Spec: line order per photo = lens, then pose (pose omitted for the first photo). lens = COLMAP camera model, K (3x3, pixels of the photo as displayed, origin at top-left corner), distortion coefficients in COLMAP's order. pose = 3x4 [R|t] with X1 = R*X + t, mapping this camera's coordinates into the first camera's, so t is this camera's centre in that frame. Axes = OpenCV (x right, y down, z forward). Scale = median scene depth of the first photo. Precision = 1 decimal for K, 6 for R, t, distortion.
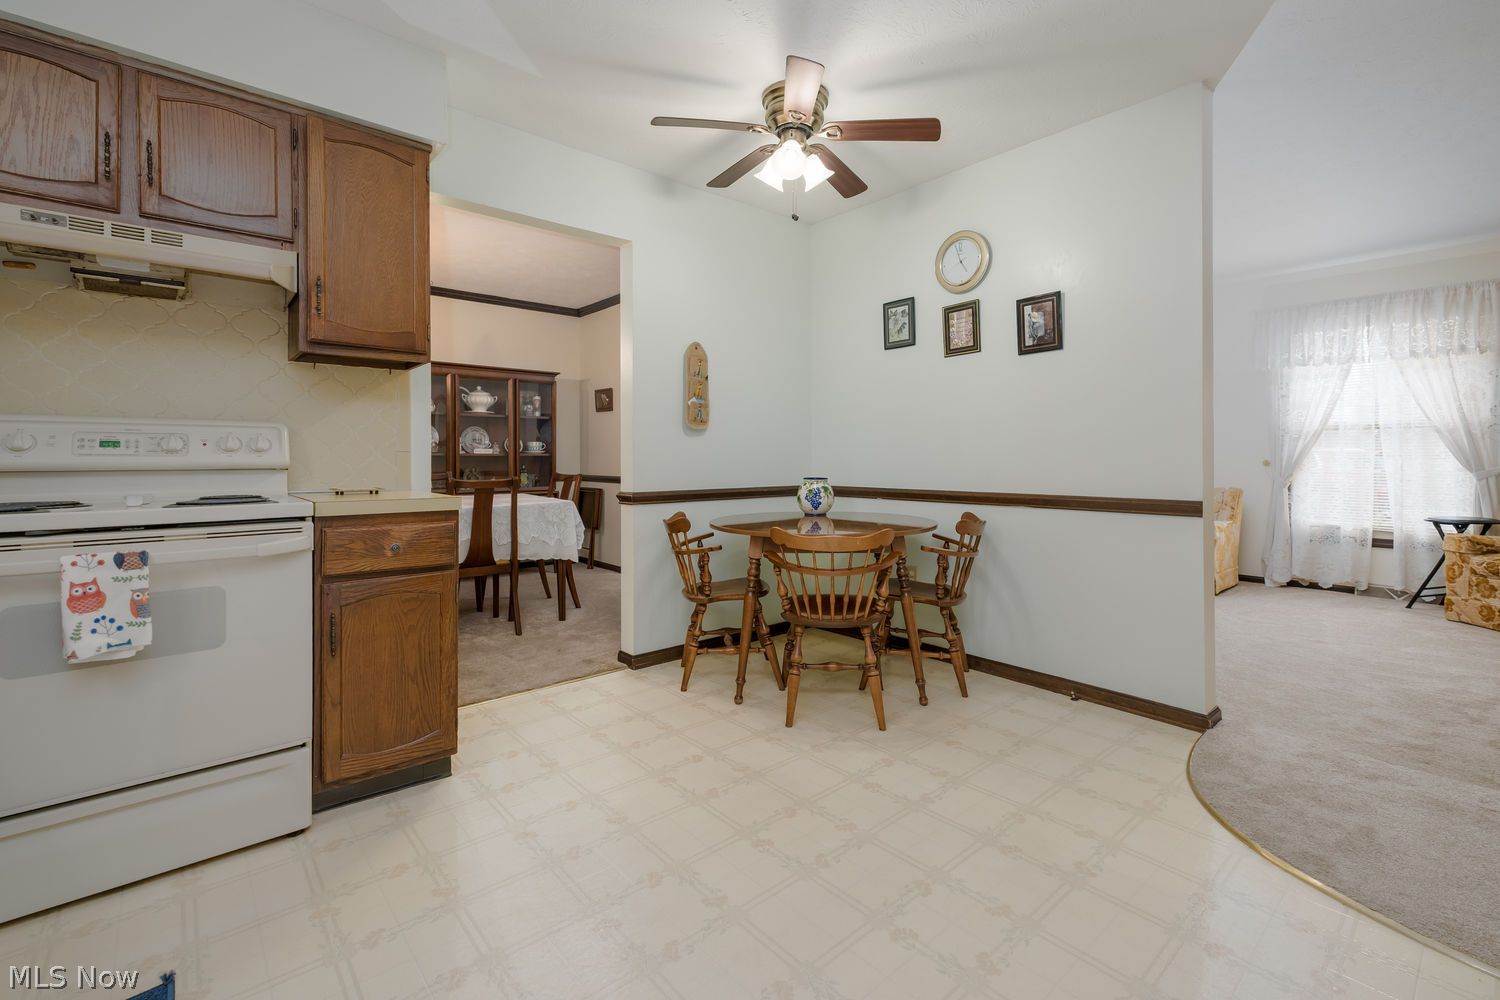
lens RADIAL K [[660.3, 0, 763.3], [0, 660.3, 452.4], [0, 0, 1]] dist [0.024327, -0.003446]
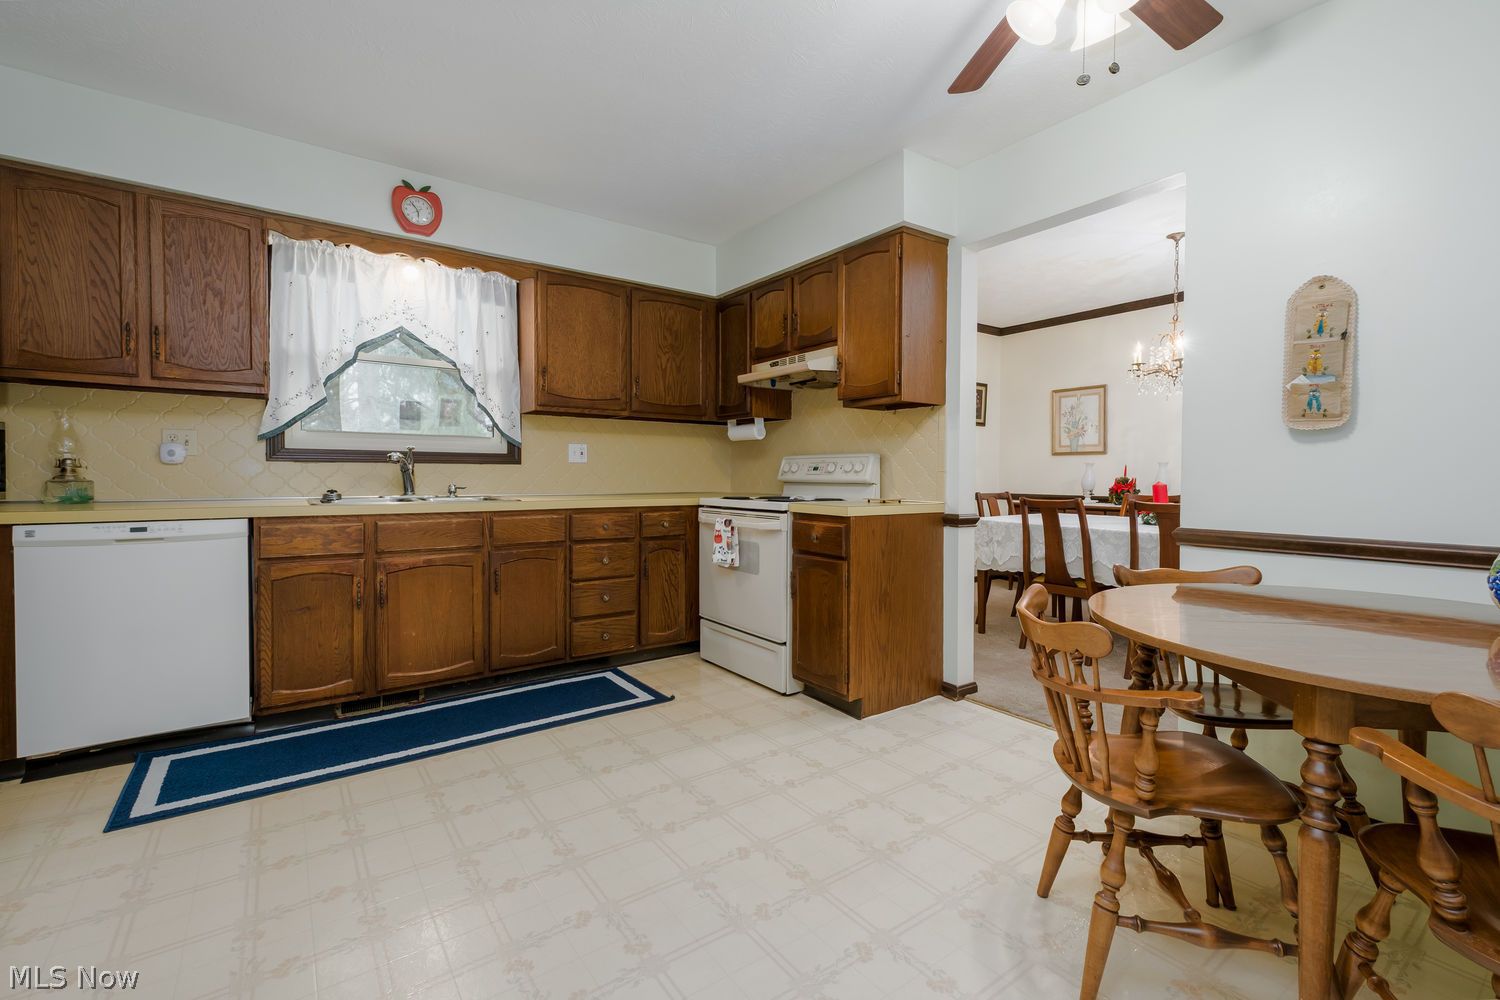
lens RADIAL K [[660.3, 0, 762.9], [0, 660.3, 490.6], [0, 0, 1]] dist [0.024327, -0.003446]
pose [[-0.093973, 0.024768, -0.995267, 1.003256], [0.001561, 0.999693, 0.024731, 0.003062], [0.995573, 0.000770, -0.093983, 1.128189]]
